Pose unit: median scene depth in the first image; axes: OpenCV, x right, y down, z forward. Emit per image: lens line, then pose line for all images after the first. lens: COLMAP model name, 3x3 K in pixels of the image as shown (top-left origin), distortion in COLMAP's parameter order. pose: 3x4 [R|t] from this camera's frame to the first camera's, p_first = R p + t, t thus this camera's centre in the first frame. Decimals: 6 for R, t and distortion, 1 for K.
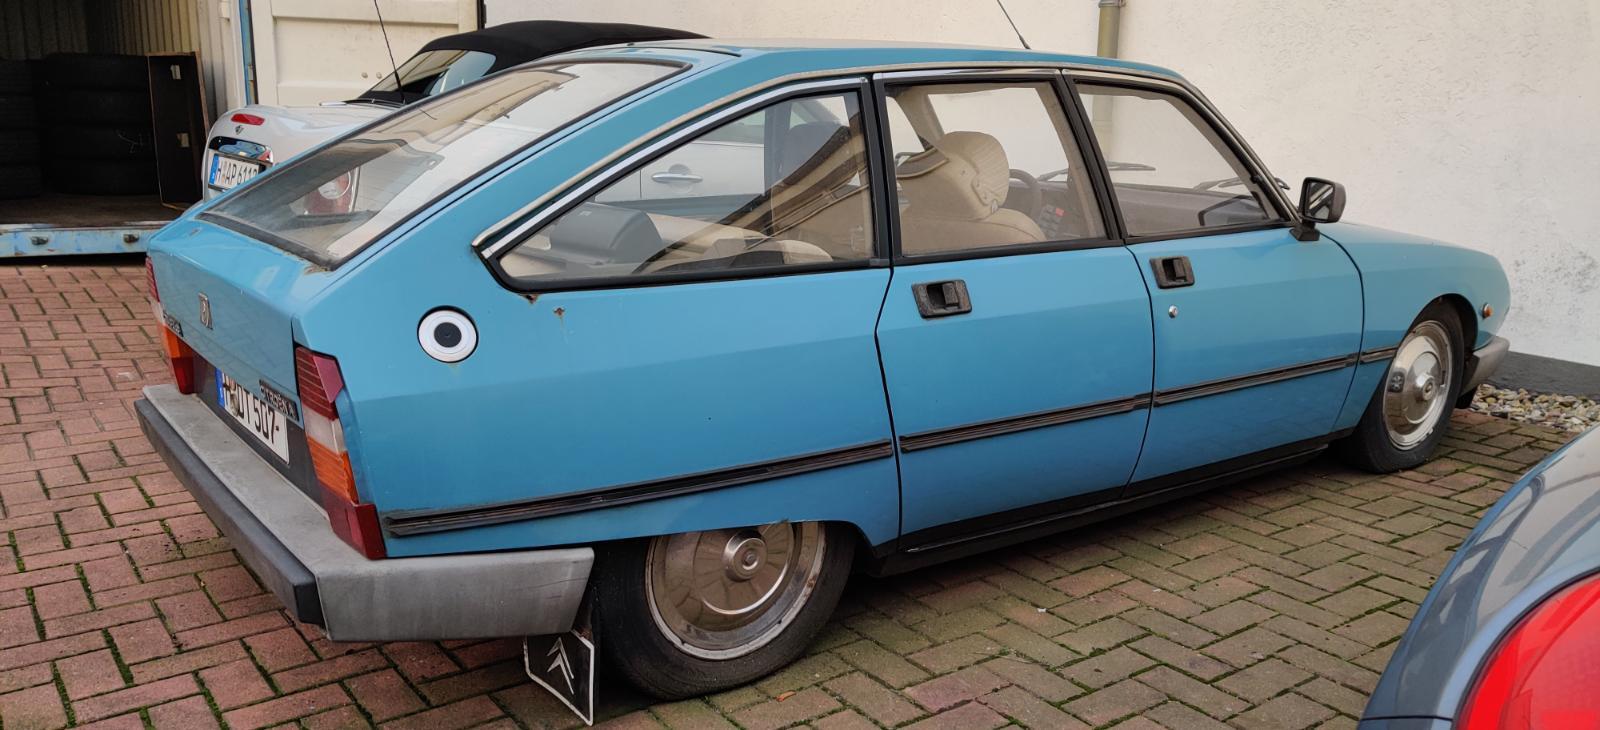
lens RADIAL K [[1204.0, 0, 780.1], [0, 1204.0, 384.8], [0, 0, 1]] dist [0.029950, -0.005122]
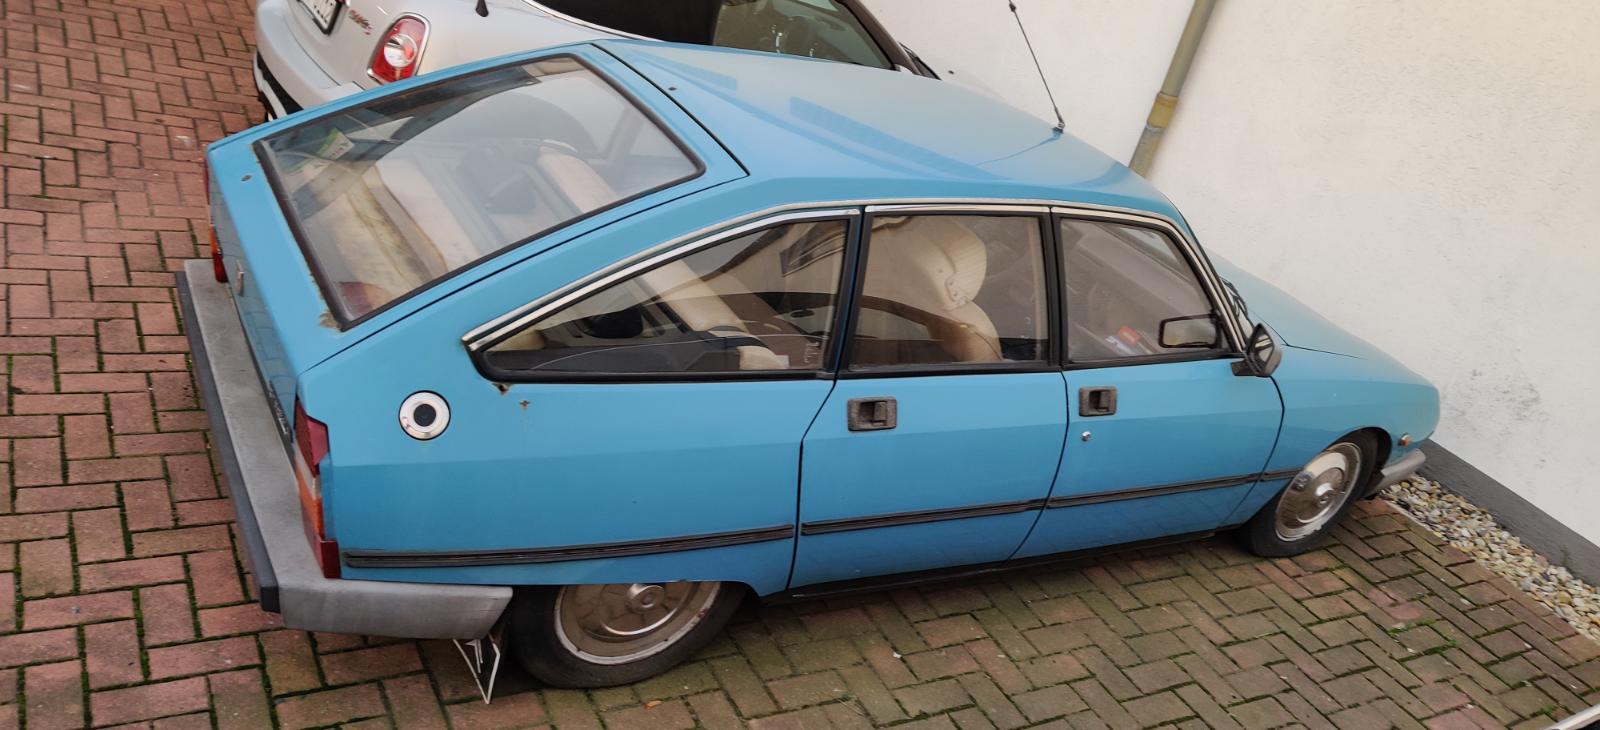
lens RADIAL K [[1202.0, 0, 818.4], [0, 1202.0, 360.7], [0, 0, 1]] dist [0.028810, 0.000305]
pose [[0.966312, 0.256642, 0.019379, 0.048290], [-0.255276, 0.946128, 0.199189, -0.323495], [0.032785, -0.197425, 0.979770, -0.109471]]
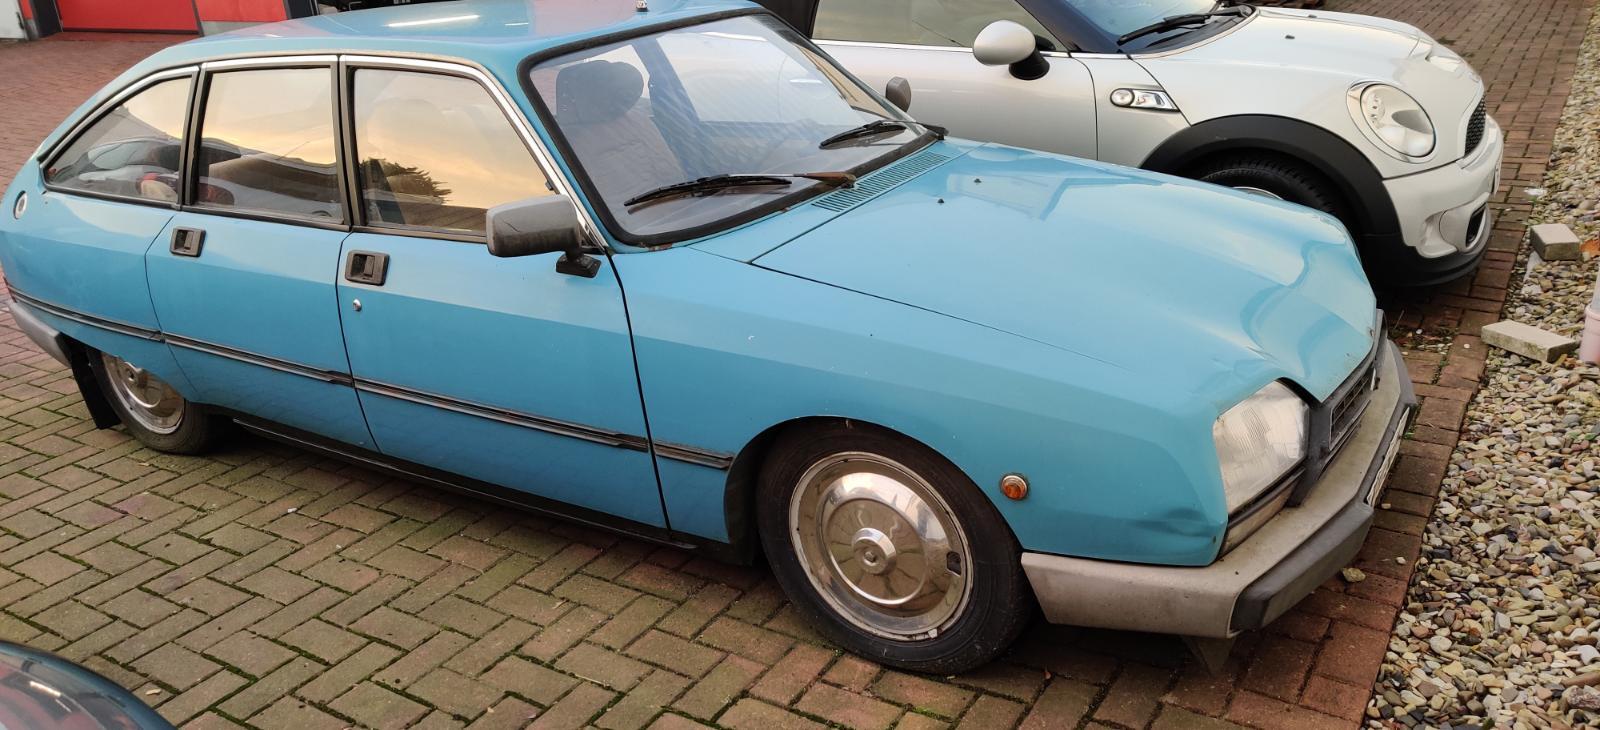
lens RADIAL K [[1202.0, 0, 818.4], [0, 1202.0, 360.7], [0, 0, 1]] dist [0.028810, 0.000305]
pose [[0.366870, 0.295627, -0.882049, 1.549795], [-0.133120, 0.955088, 0.264738, -0.378863], [0.920699, 0.020294, 0.389747, 1.082618]]
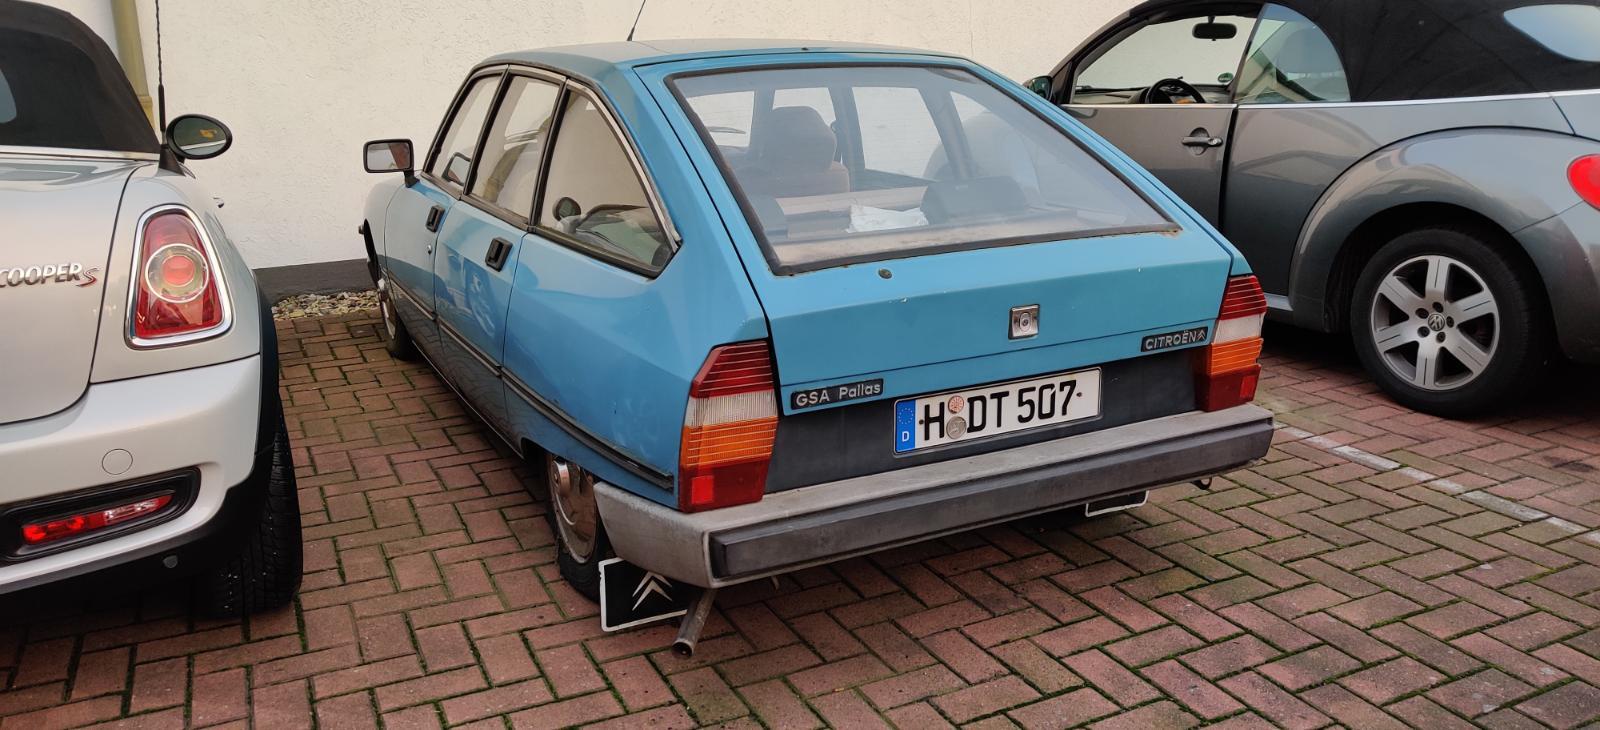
lens RADIAL K [[1202.0, 0, 818.4], [0, 1202.0, 360.7], [0, 0, 1]] dist [0.028810, 0.000305]
pose [[0.161019, -0.270624, 0.949124, -1.357049], [0.244330, 0.942668, 0.227333, -0.279996], [-0.956230, 0.195295, 0.217909, 0.865875]]
